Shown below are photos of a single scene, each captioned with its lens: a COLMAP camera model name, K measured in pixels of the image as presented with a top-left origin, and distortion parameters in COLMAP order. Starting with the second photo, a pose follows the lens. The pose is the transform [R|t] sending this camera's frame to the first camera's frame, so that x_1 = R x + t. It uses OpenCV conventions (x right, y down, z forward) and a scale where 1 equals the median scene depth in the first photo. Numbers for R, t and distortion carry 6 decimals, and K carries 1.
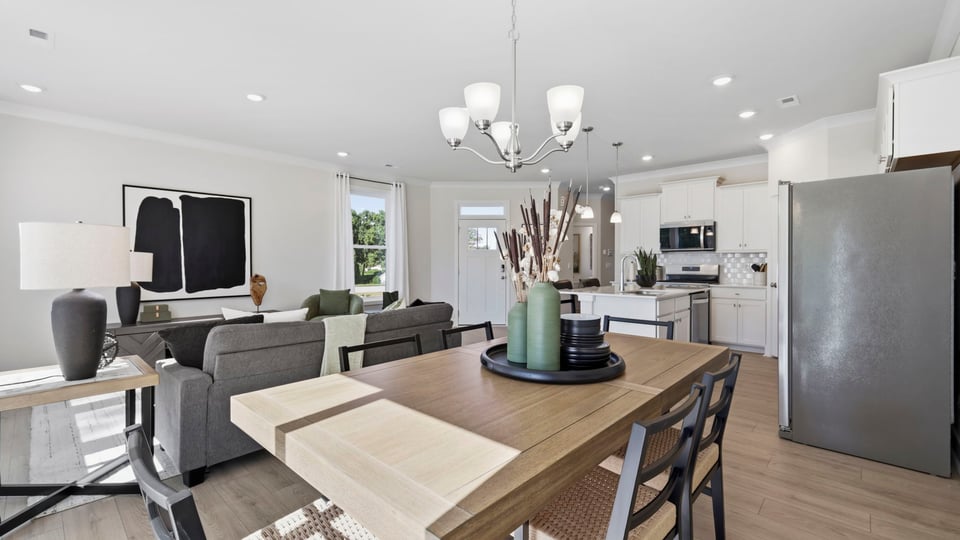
lens RADIAL K [[414.0, 0, 454.6], [0, 414.0, 269.1], [0, 0, 1]] dist [0.010632, -0.001723]
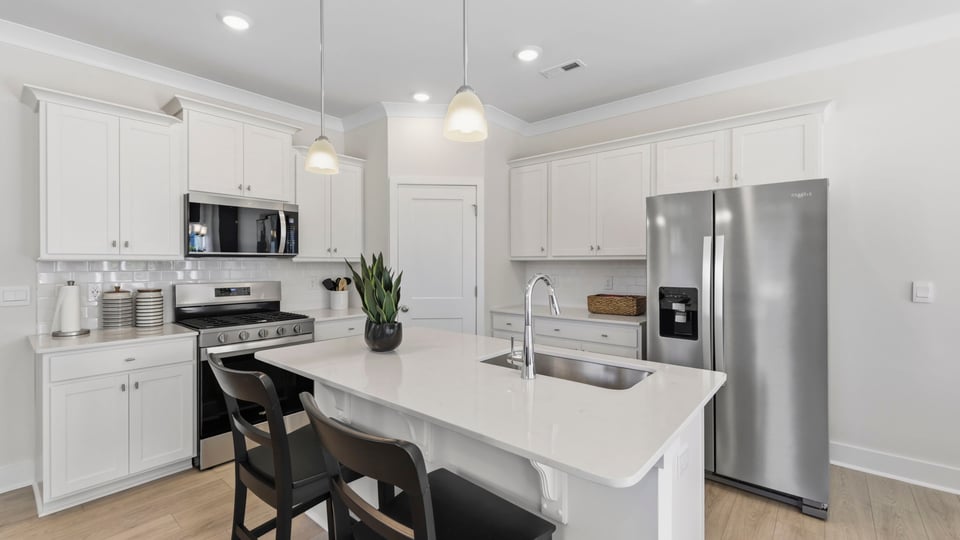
lens RADIAL K [[414.0, 0, 484.4], [0, 414.0, 263.7], [0, 0, 1]] dist [0.010632, -0.001723]
pose [[-0.132325, 0.000791, 0.991206, 0.035489], [0.008534, 0.999964, 0.000341, -0.033921], [-0.991170, 0.008504, -0.132327, 0.805587]]
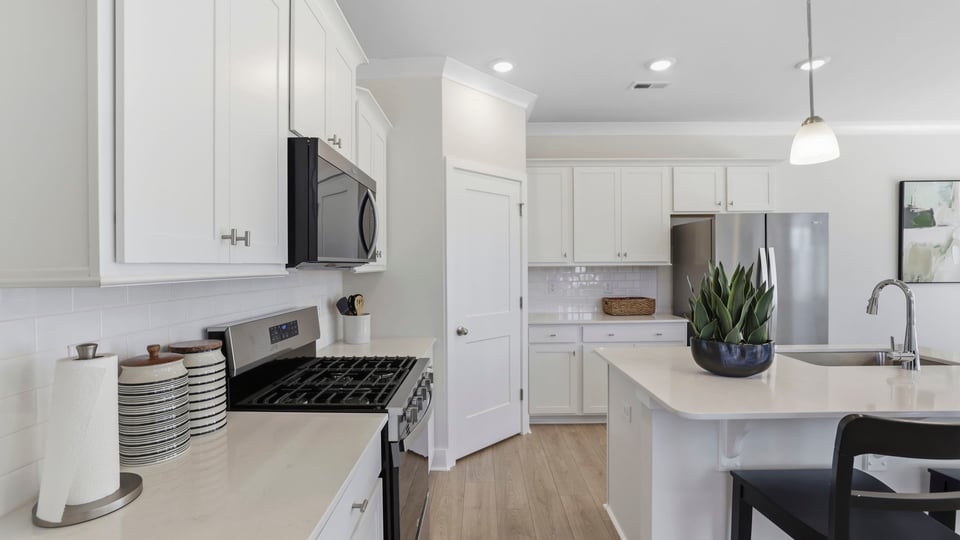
lens RADIAL K [[422.8, 0, 489.1], [0, 422.8, 269.2], [0, 0, 1]] dist [-0.003476, 0.001815]
pose [[-0.751490, 0.002372, 0.659740, 0.313163], [0.015148, 0.999792, 0.013660, -0.044124], [-0.659571, 0.020259, -0.751370, 1.175352]]
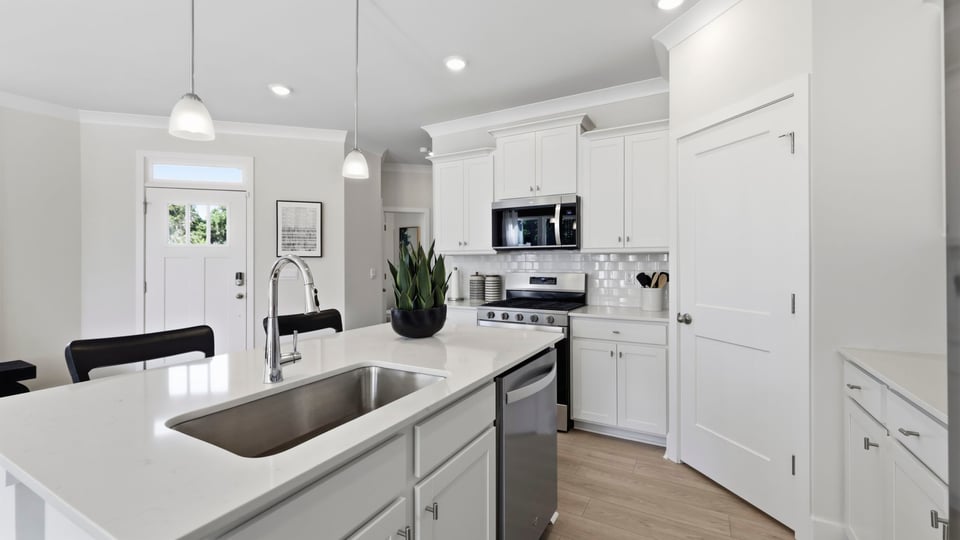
lens RADIAL K [[414.0, 0, 460.7], [0, 414.0, 259.8], [0, 0, 1]] dist [0.010632, -0.001723]
pose [[0.962243, -0.009200, 0.272037, 0.320480], [0.009663, 0.999953, -0.000364, -0.031451], [-0.272021, 0.002979, 0.962287, 0.506237]]
